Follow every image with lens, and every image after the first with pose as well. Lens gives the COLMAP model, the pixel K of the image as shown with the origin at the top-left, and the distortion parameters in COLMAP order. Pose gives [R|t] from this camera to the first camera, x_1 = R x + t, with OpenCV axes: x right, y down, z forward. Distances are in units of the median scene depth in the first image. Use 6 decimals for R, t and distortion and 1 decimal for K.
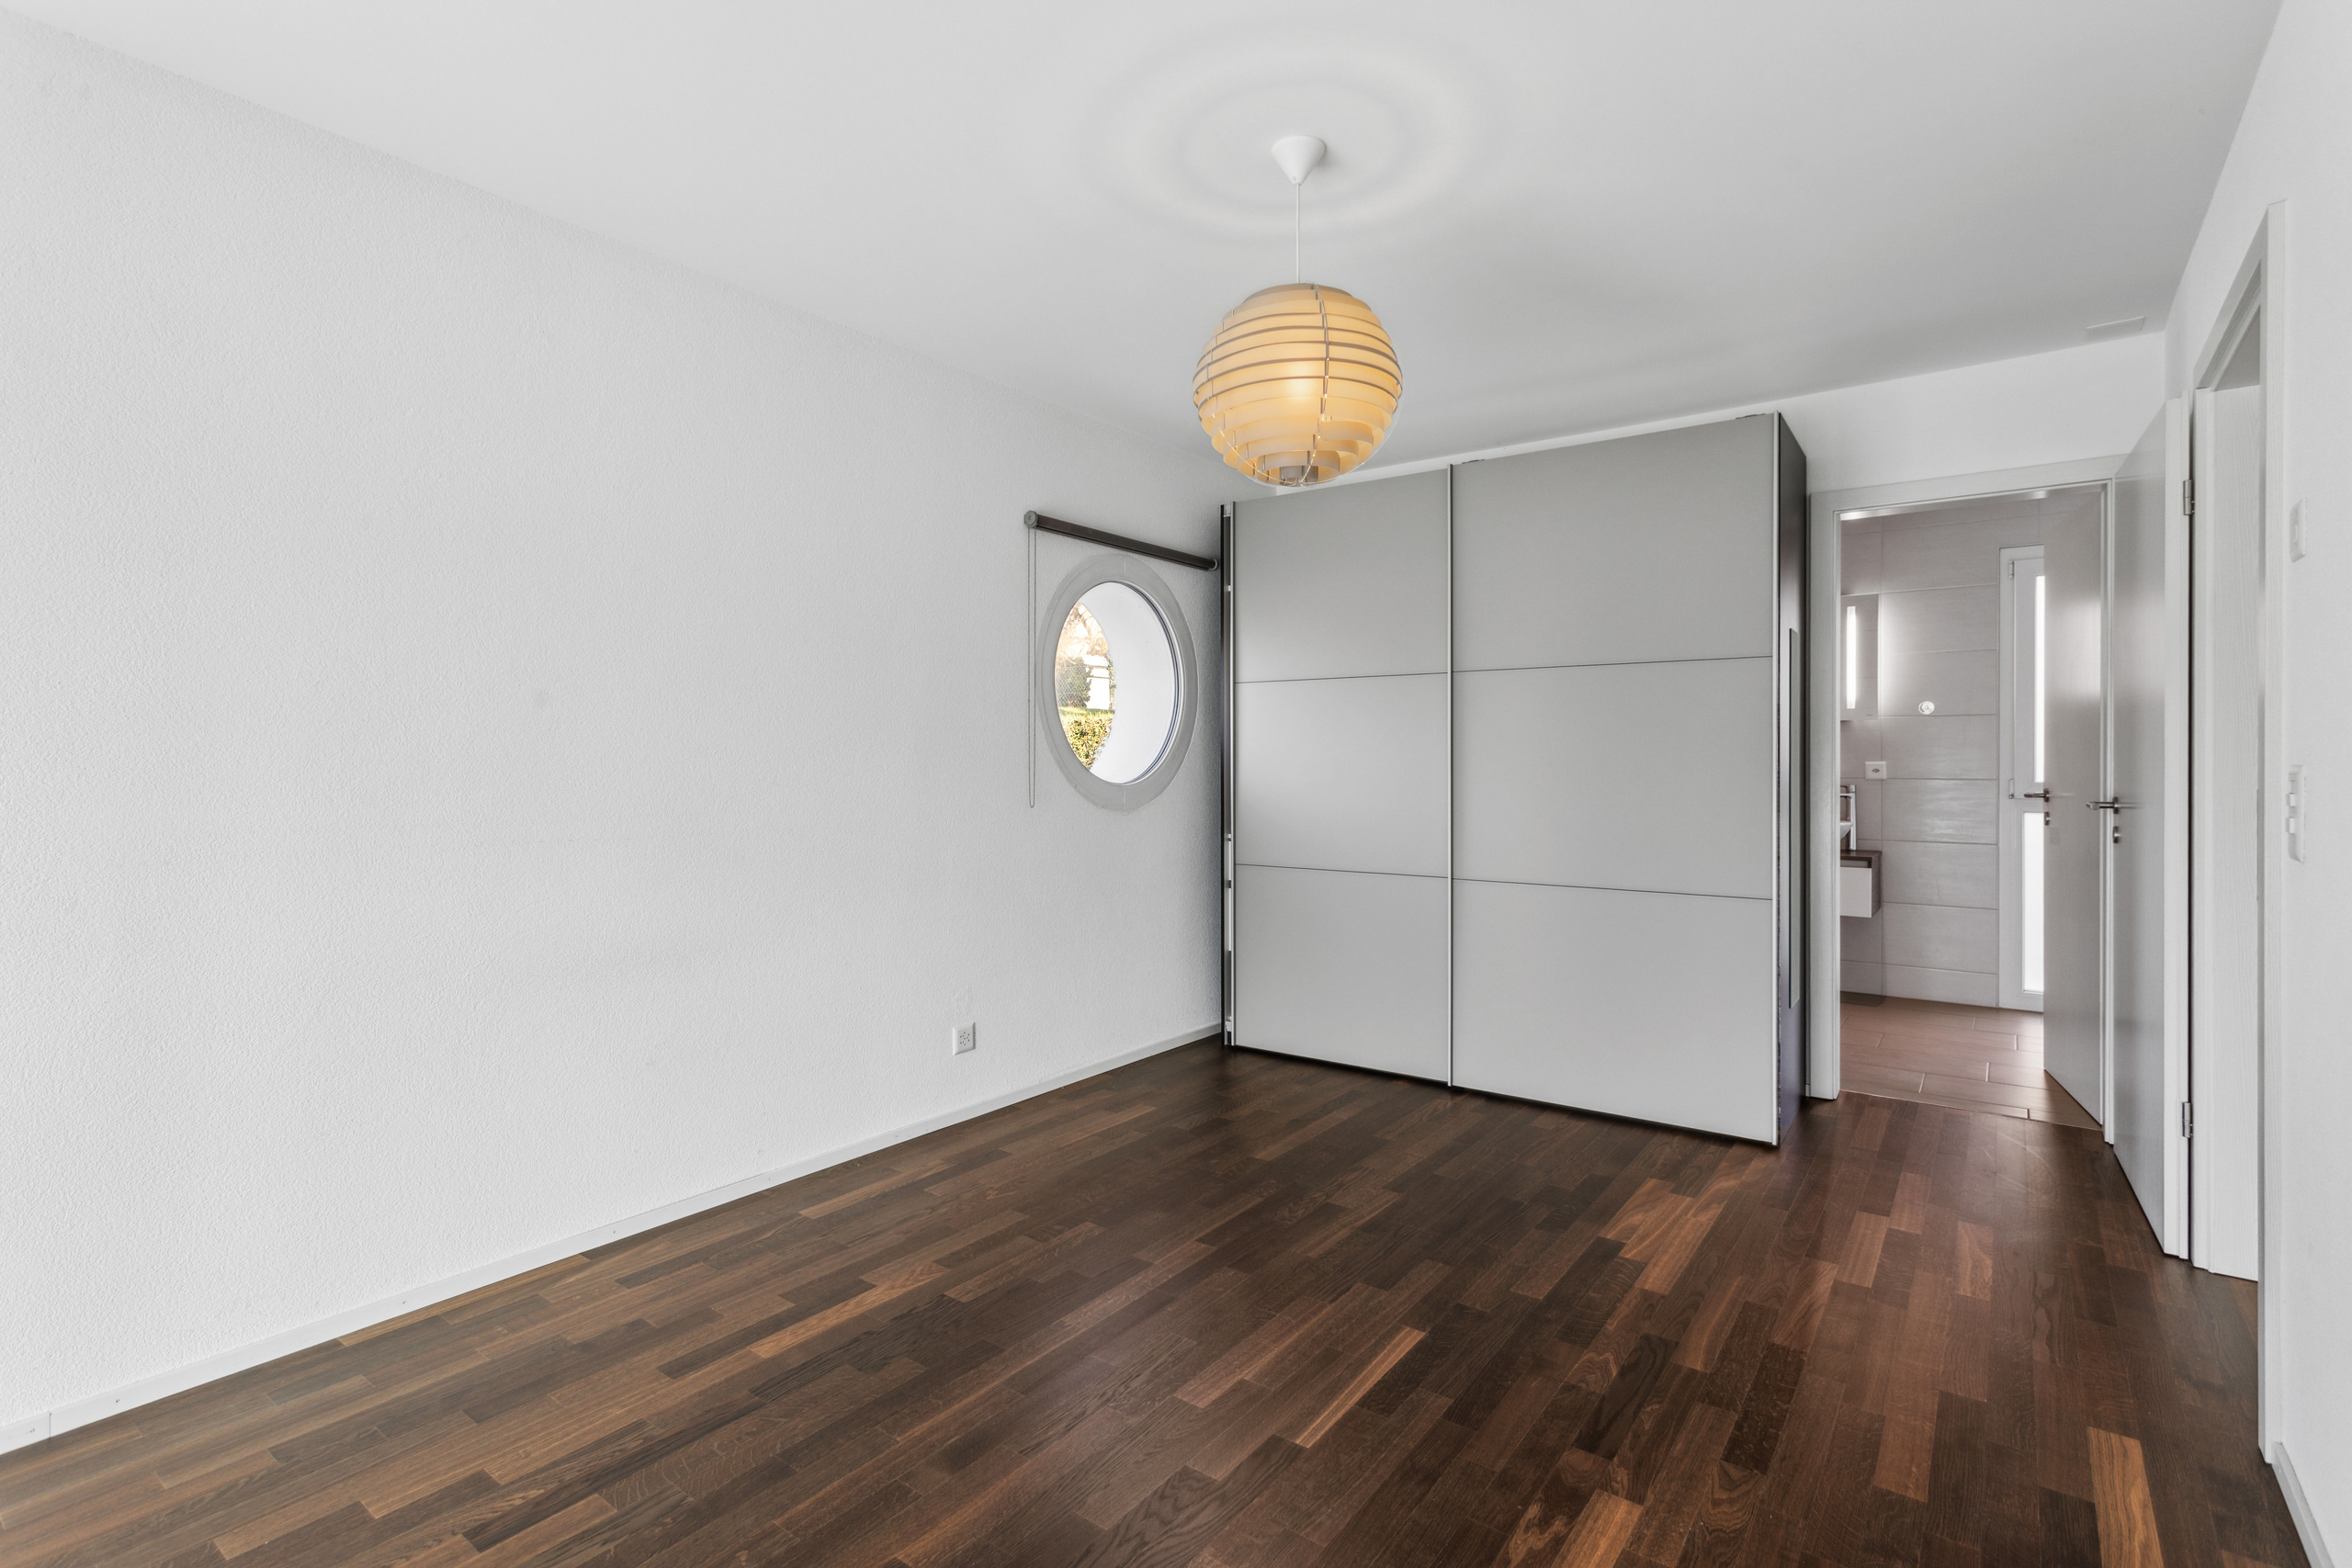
lens RADIAL K [[1119.2, 0, 1185.4], [0, 1119.2, 777.8], [0, 0, 1]] dist [0.000665, 0.000634]
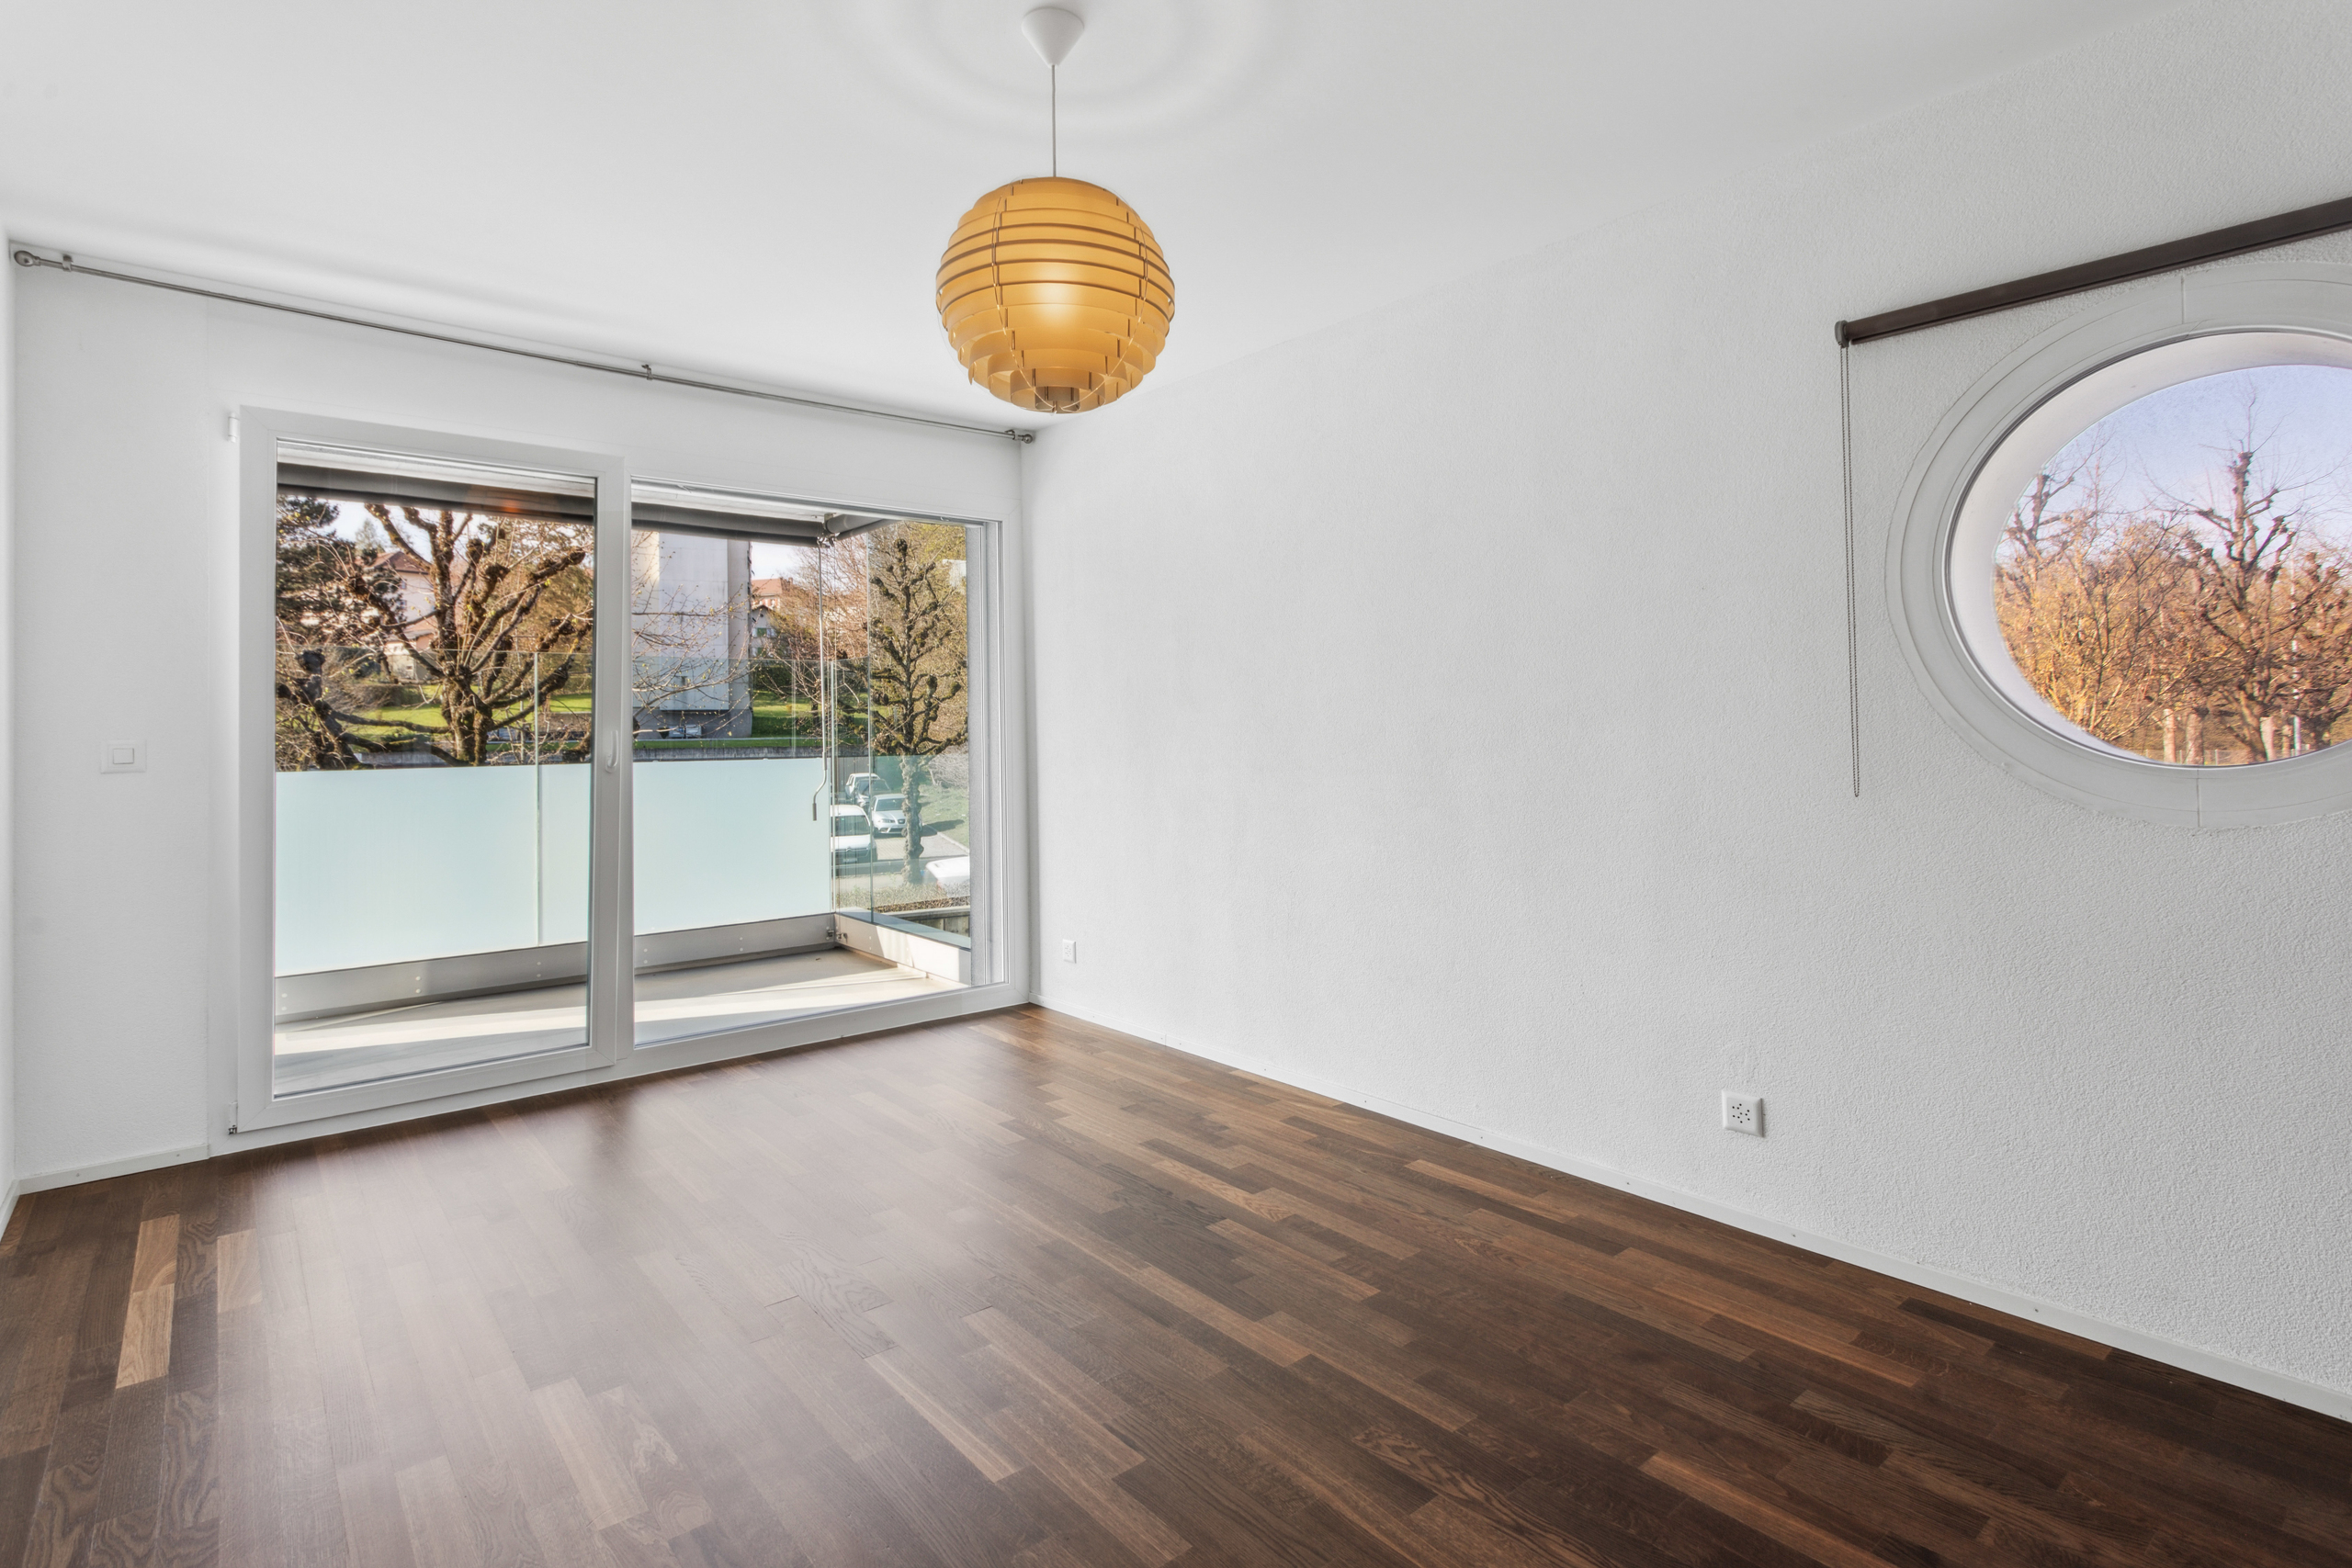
lens RADIAL K [[1119.2, 0, 1160.9], [0, 1119.2, 774.6], [0, 0, 1]] dist [0.000665, 0.000634]
pose [[-0.231135, 0.041468, -0.972038, 0.808175], [-0.002783, 0.999059, 0.043283, -0.018256], [0.972918, 0.012710, -0.230802, 1.135817]]
